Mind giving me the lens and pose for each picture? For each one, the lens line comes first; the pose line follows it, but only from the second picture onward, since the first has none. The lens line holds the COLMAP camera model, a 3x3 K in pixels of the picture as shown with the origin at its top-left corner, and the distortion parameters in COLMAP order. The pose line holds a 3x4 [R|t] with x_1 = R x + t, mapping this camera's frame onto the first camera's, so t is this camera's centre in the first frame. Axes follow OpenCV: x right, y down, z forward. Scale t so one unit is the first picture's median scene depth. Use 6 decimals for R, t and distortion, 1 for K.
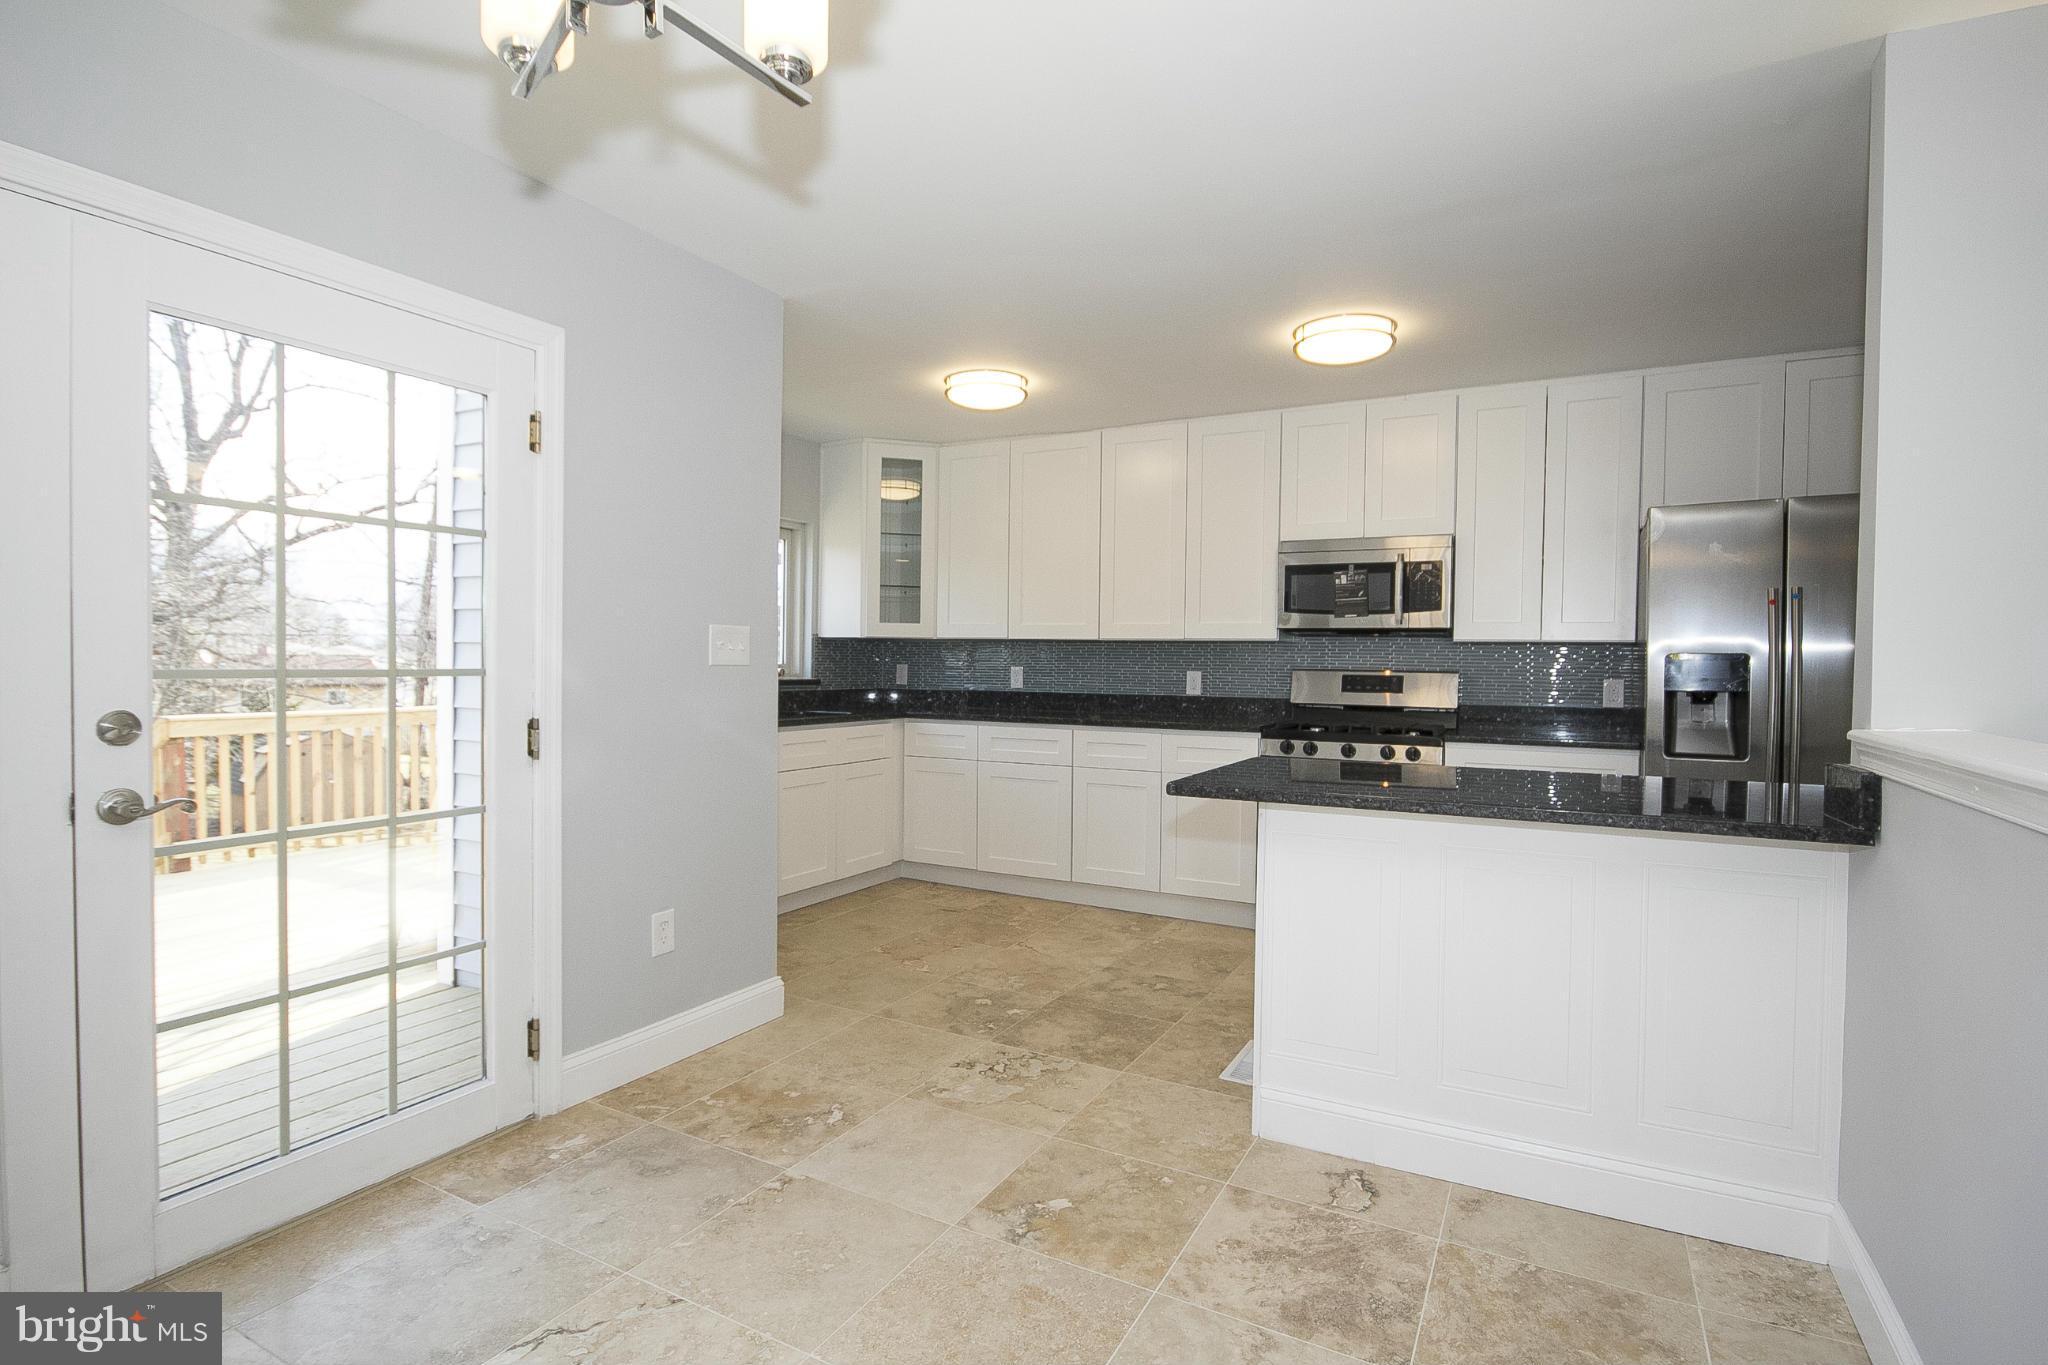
lens RADIAL K [[1036.0, 0, 1014.9], [0, 1036.0, 676.9], [0, 0, 1]] dist [0.002687, 0.001761]
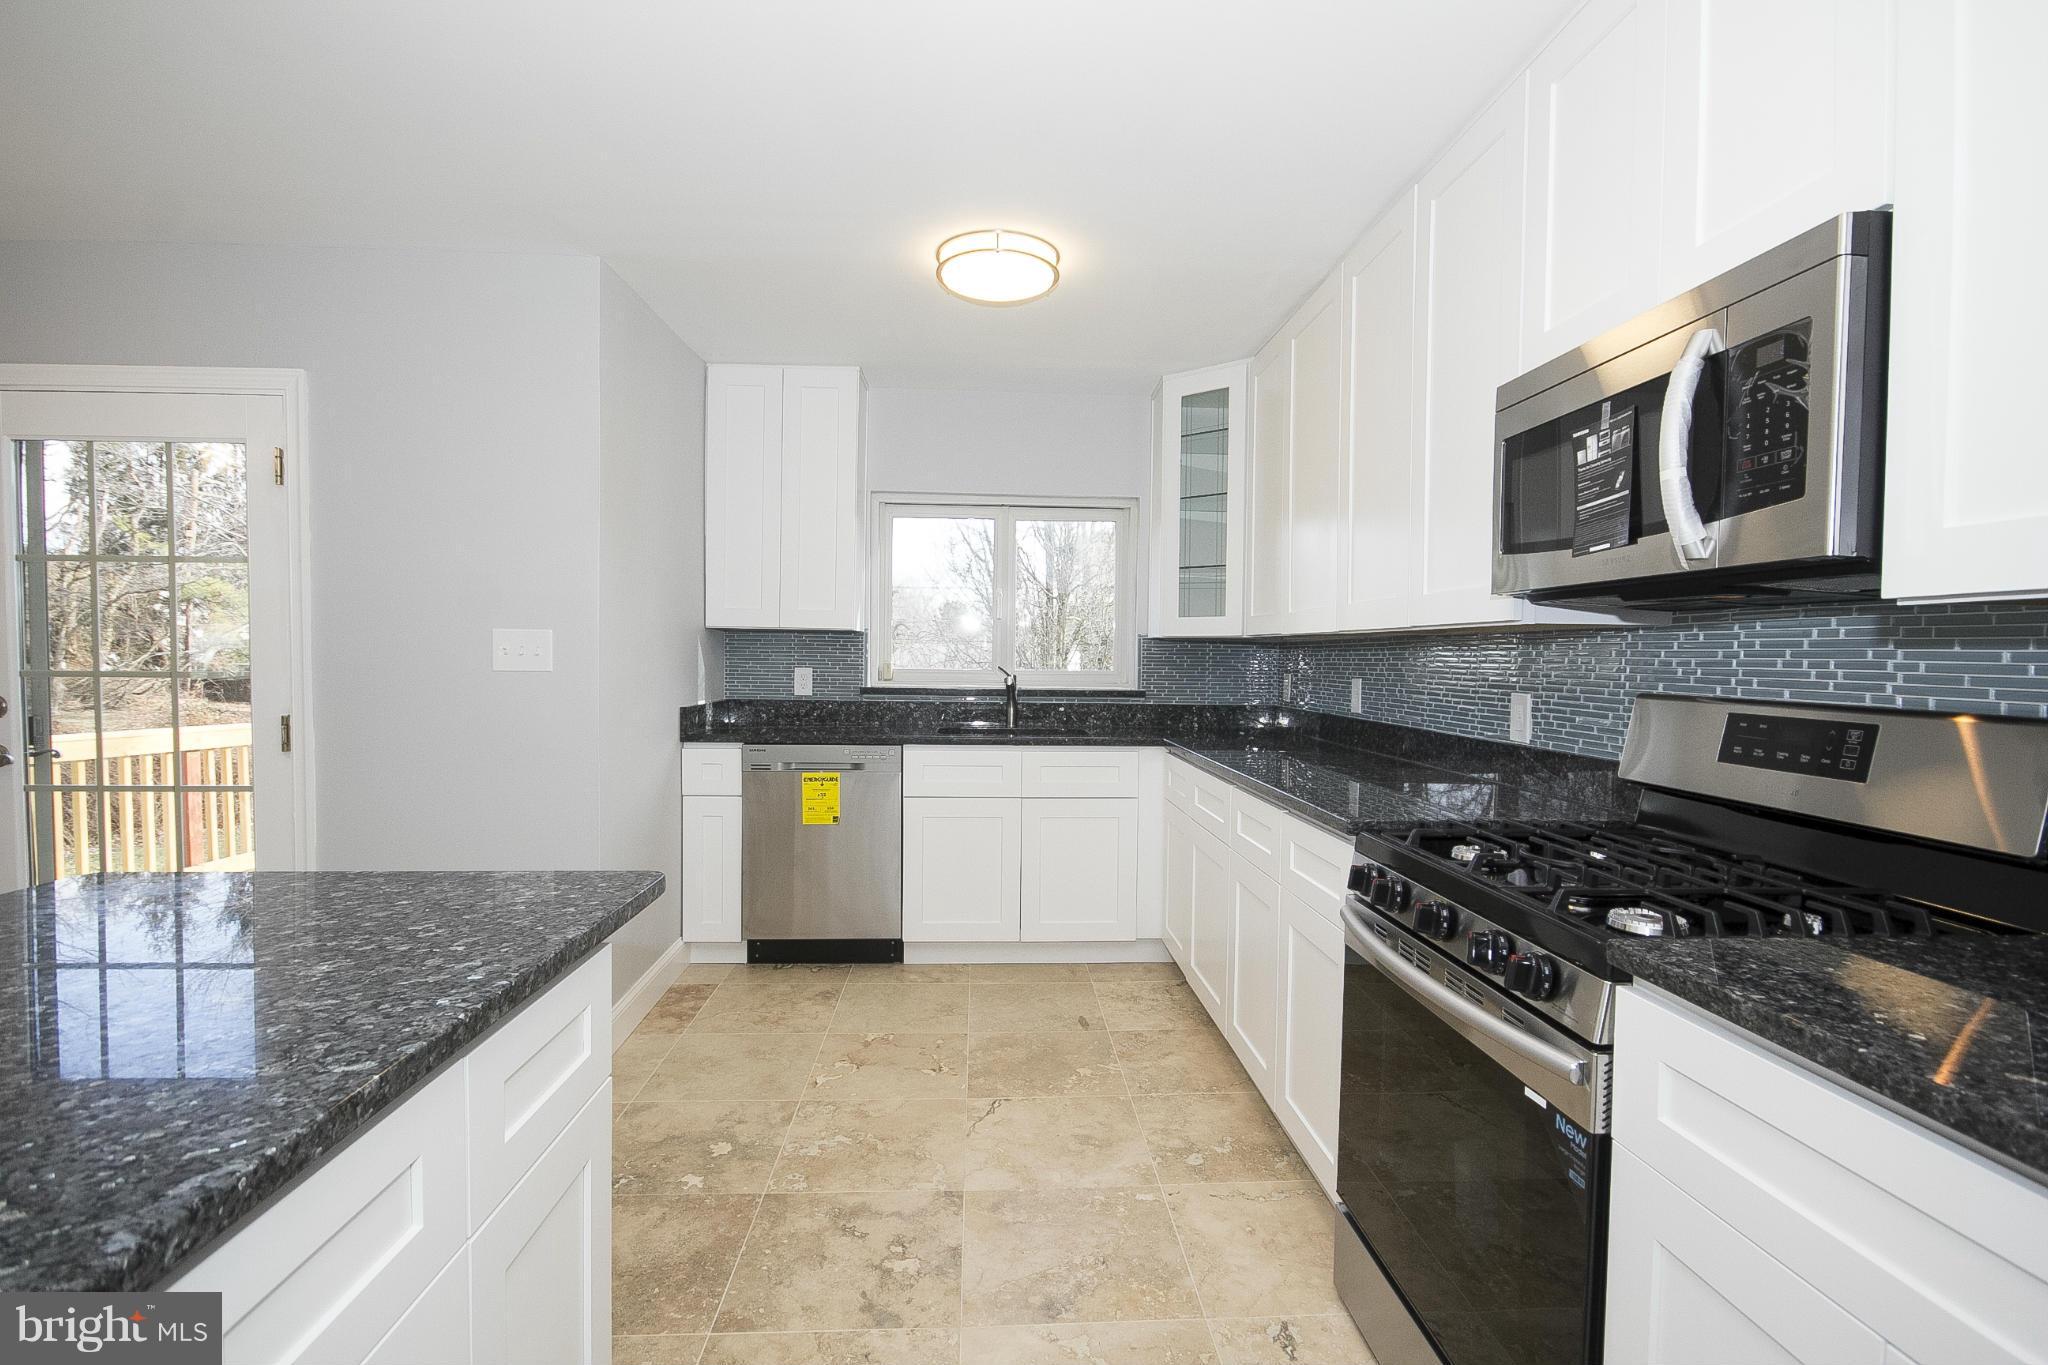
lens RADIAL K [[976.2, 0, 1024.0], [0, 976.2, 682.5], [0, 0, 1]] dist [0.003217, 0.000761]
pose [[0.519851, 0.018611, -0.854054, 0.480697], [-0.020516, 0.999746, 0.009298, -0.010964], [0.854010, 0.012688, 0.520101, 0.620912]]
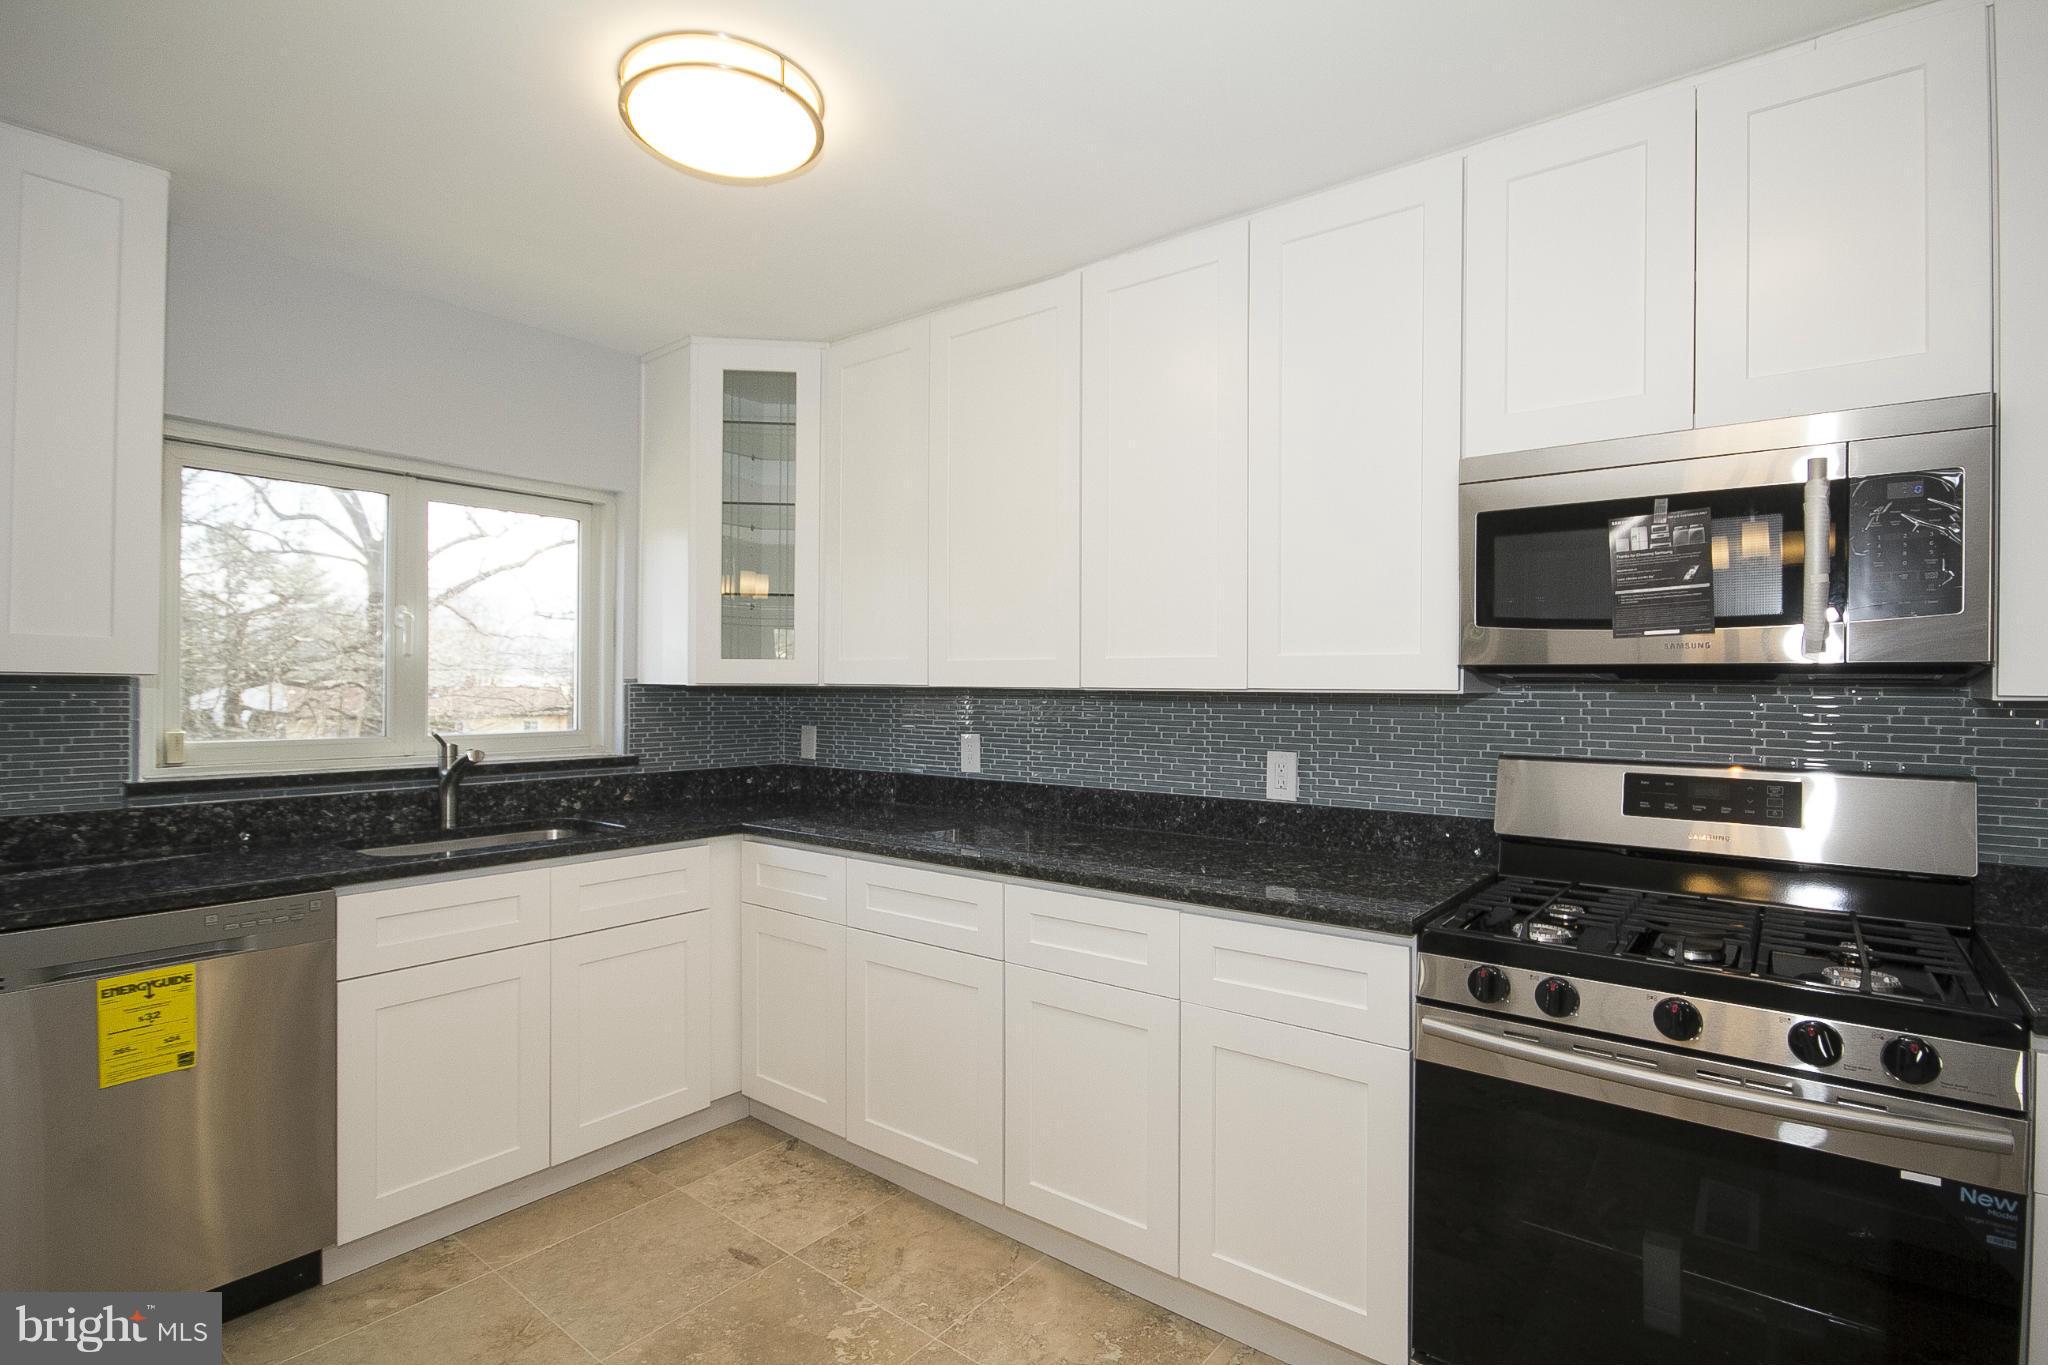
lens RADIAL K [[999.1, 0, 1024.0], [0, 999.1, 682.5], [0, 0, 1]] dist [-0.000233, -0.006929]
pose [[0.985501, -0.007584, -0.169498, 0.145603], [0.004178, 0.999782, -0.020445, -0.031759], [0.169616, 0.019441, 0.985318, 0.563177]]
